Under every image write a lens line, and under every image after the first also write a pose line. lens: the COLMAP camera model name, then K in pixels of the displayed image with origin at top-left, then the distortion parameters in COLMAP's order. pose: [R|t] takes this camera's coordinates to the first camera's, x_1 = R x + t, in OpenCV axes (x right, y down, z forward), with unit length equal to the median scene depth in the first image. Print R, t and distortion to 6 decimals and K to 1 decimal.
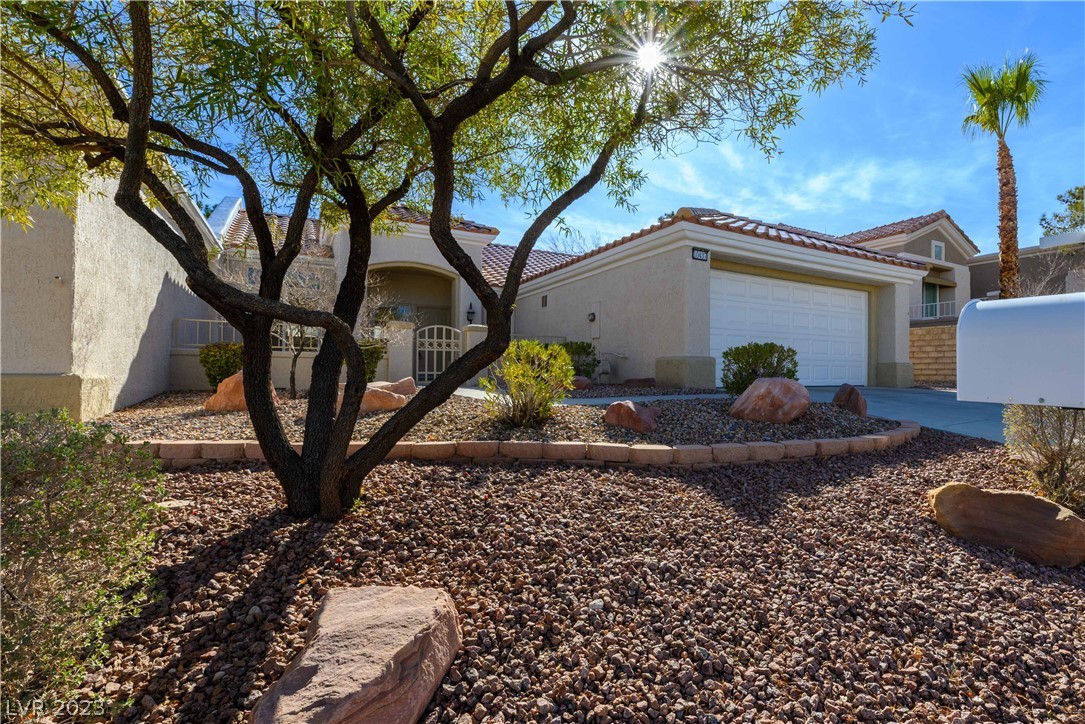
lens RADIAL K [[451.9, 0, 537.9], [0, 451.9, 349.7], [0, 0, 1]] dist [0.001072, -0.000053]
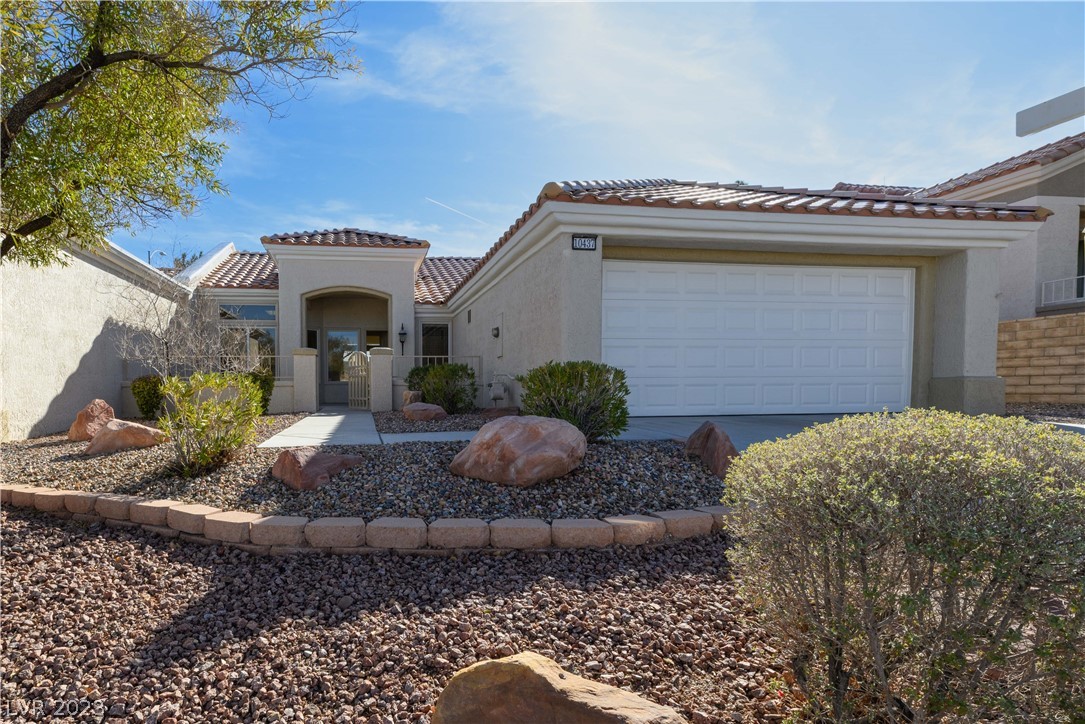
lens RADIAL K [[459.0, 0, 376.7], [0, 459.0, 392.2], [0, 0, 1]] dist [0.001258, 0.000044]
pose [[0.941823, -0.017210, -0.335669, 0.225687], [0.033532, 0.998517, 0.042889, -0.004494], [0.334433, -0.051650, 0.941003, 0.117877]]
